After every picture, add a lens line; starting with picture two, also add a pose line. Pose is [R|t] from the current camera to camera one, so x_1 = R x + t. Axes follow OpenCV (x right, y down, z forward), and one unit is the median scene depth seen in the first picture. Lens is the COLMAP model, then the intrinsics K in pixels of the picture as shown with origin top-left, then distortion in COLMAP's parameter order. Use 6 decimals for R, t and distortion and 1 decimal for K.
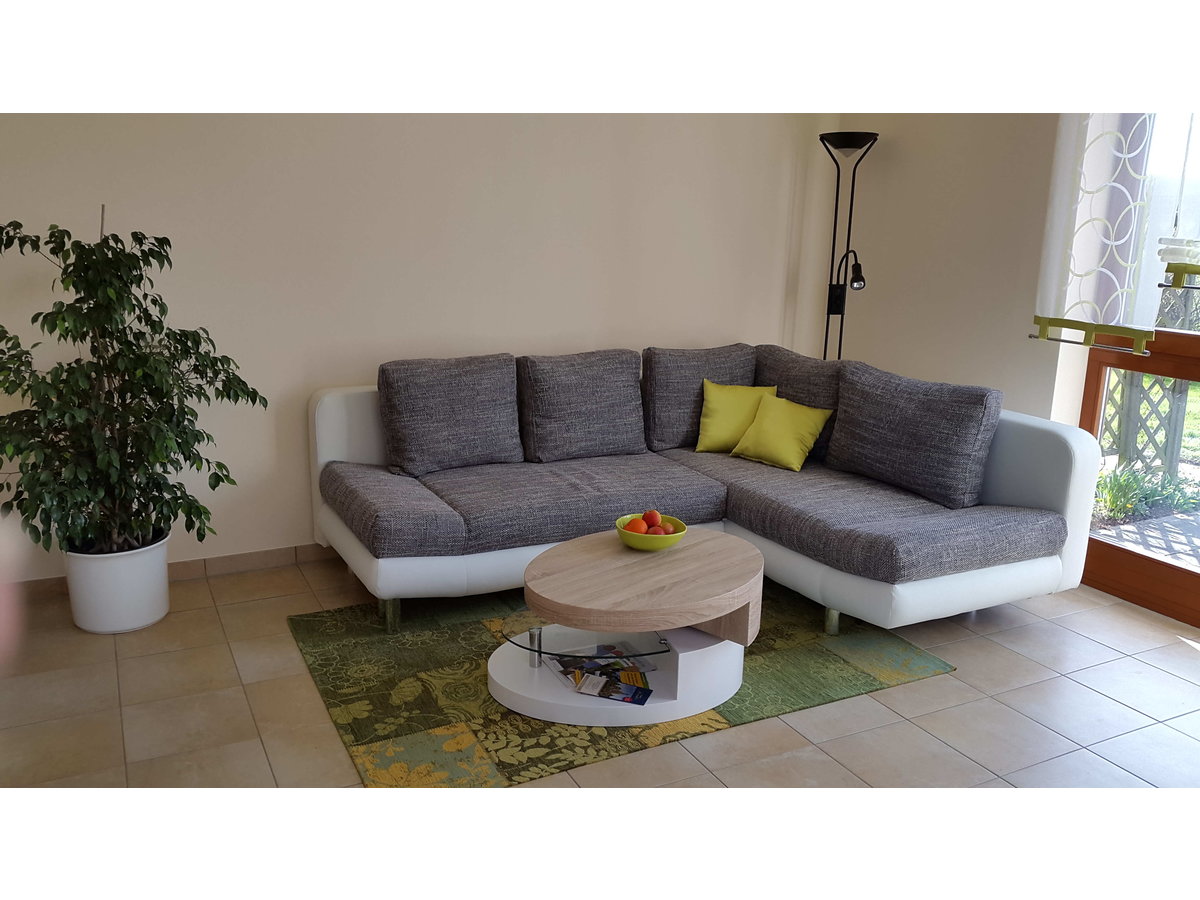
lens RADIAL K [[982.3, 0, 616.4], [0, 982.3, 448.5], [0, 0, 1]] dist [0.181806, -0.357748]
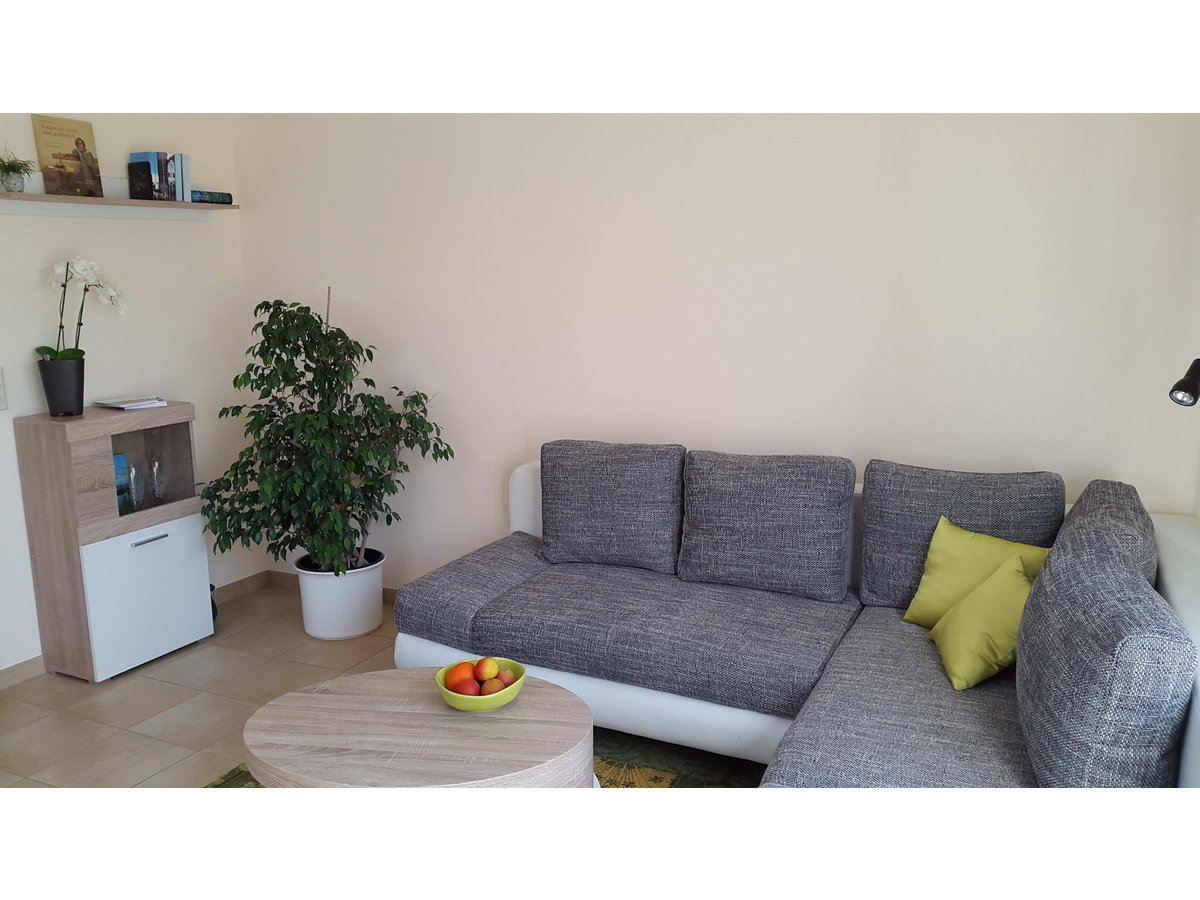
lens RADIAL K [[982.3, 0, 616.4], [0, 982.3, 448.5], [0, 0, 1]] dist [0.181806, -0.357748]
pose [[0.597386, 0.113312, -0.793908, 0.544716], [-0.161709, 0.986653, 0.019142, -0.103193], [0.785481, 0.116947, 0.607736, 0.447772]]
